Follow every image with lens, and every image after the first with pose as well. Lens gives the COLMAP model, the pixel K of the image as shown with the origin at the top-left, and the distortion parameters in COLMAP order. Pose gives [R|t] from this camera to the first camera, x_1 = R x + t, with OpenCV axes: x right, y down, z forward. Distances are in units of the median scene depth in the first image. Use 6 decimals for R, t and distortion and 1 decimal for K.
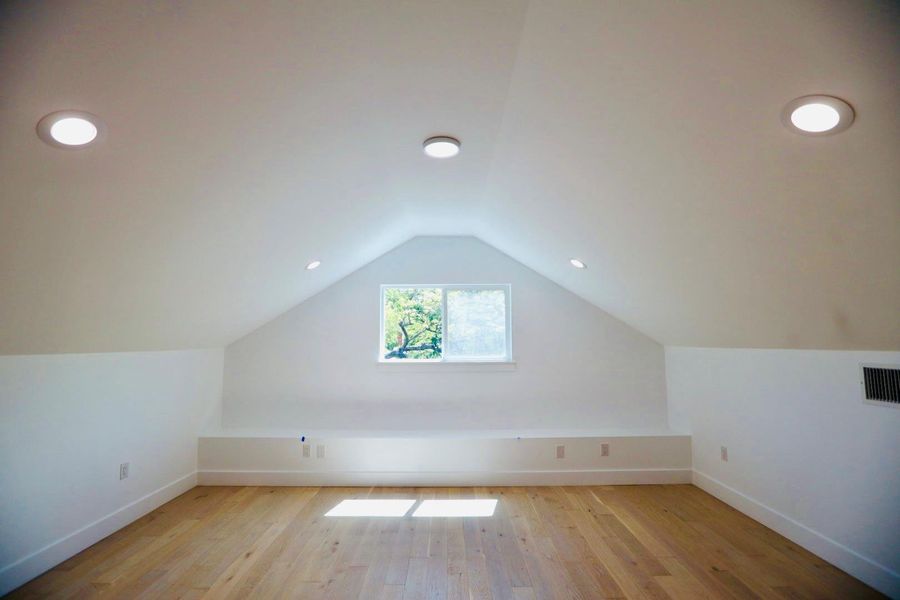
lens RADIAL K [[409.9, 0, 450.0], [0, 409.9, 300.0], [0, 0, 1]] dist [-0.056672, 0.024247]
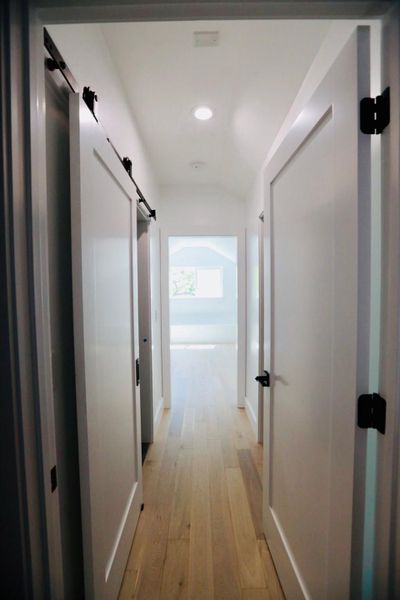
lens RADIAL K [[273.3, 0, 197.3], [0, 273.3, 302.6], [0, 0, 1]] dist [-0.056672, 0.024247]
pose [[0.999824, -0.014952, -0.011361, 0.009963], [0.016451, 0.989167, 0.145873, -0.052209], [0.009057, -0.146034, 0.989238, -0.532426]]
